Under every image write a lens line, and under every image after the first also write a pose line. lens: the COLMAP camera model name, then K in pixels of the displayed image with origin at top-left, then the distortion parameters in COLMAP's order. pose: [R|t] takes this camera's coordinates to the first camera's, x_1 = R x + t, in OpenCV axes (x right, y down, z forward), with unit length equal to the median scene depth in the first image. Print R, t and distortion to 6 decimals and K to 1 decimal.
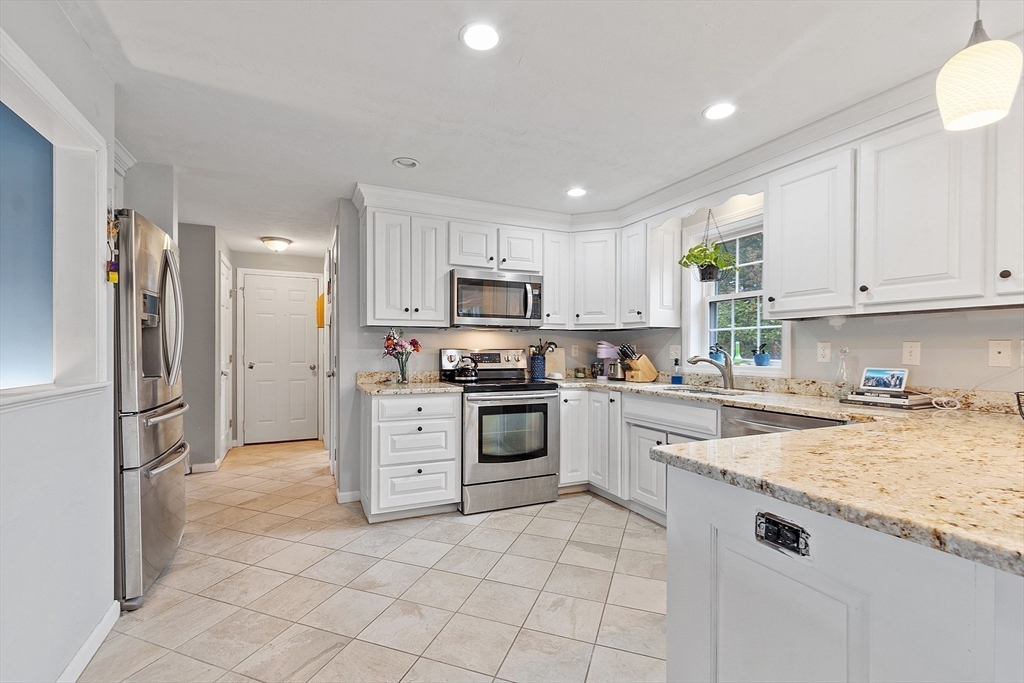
lens RADIAL K [[444.9, 0, 502.9], [0, 444.9, 351.7], [0, 0, 1]] dist [-0.004054, -0.001065]
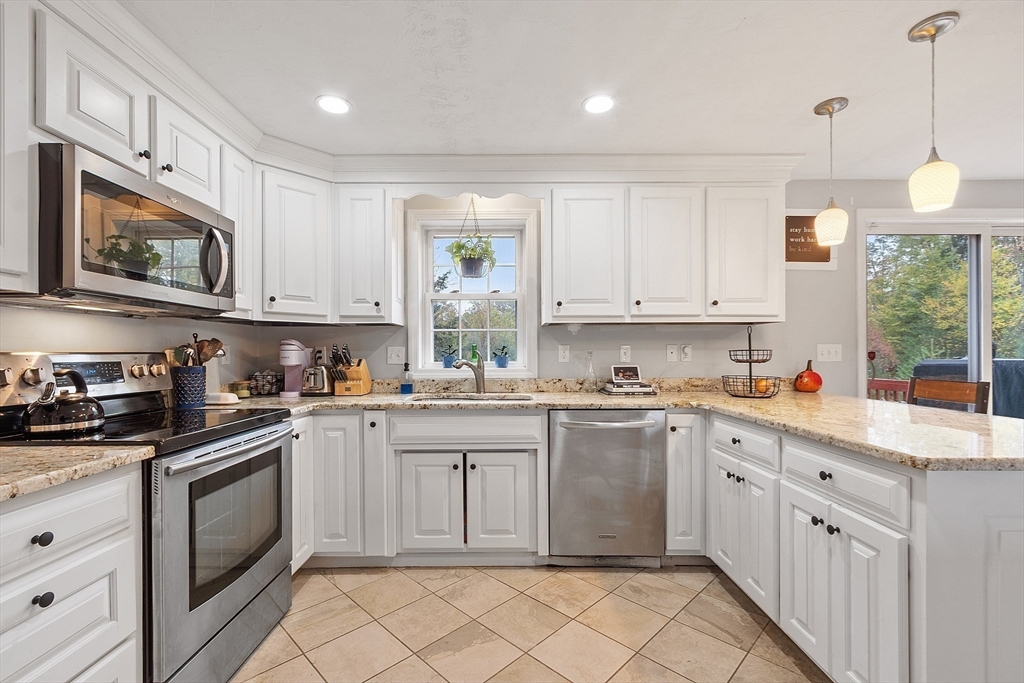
lens RADIAL K [[444.9, 0, 500.6], [0, 444.9, 353.3], [0, 0, 1]] dist [-0.004054, -0.001065]
pose [[0.415576, -0.005851, 0.909540, -0.303483], [0.009225, 0.999955, 0.002218, -0.002813], [-0.909512, 0.007469, 0.415611, 0.503937]]
